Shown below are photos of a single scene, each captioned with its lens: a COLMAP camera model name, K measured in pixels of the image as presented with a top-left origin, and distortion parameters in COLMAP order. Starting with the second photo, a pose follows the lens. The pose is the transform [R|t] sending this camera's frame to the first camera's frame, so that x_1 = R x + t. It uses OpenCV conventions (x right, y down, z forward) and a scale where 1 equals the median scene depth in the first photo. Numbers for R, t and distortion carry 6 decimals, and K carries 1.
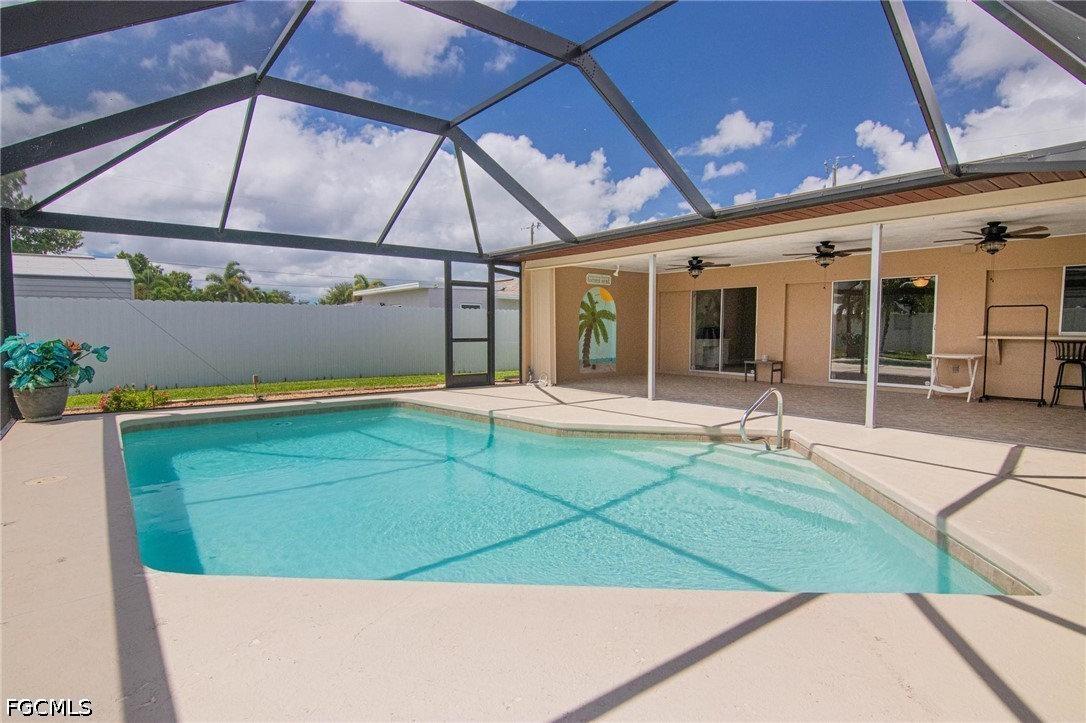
lens RADIAL K [[553.9, 0, 537.7], [0, 553.9, 361.9], [0, 0, 1]] dist [-0.009260, -0.004934]
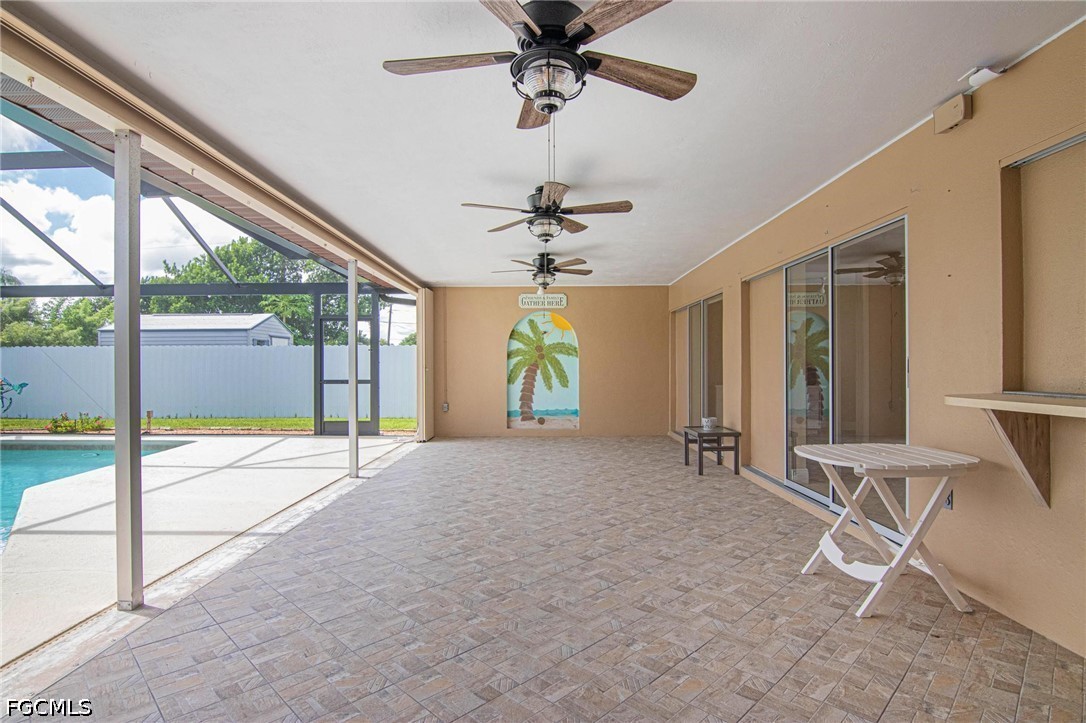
lens RADIAL K [[553.9, 0, 539.0], [0, 553.9, 357.2], [0, 0, 1]] dist [-0.009260, -0.004934]
pose [[0.775050, -0.012569, -0.631775, 0.586353], [-0.035455, 0.997362, -0.063338, -0.029398], [0.630904, 0.071490, 0.772560, 0.450361]]
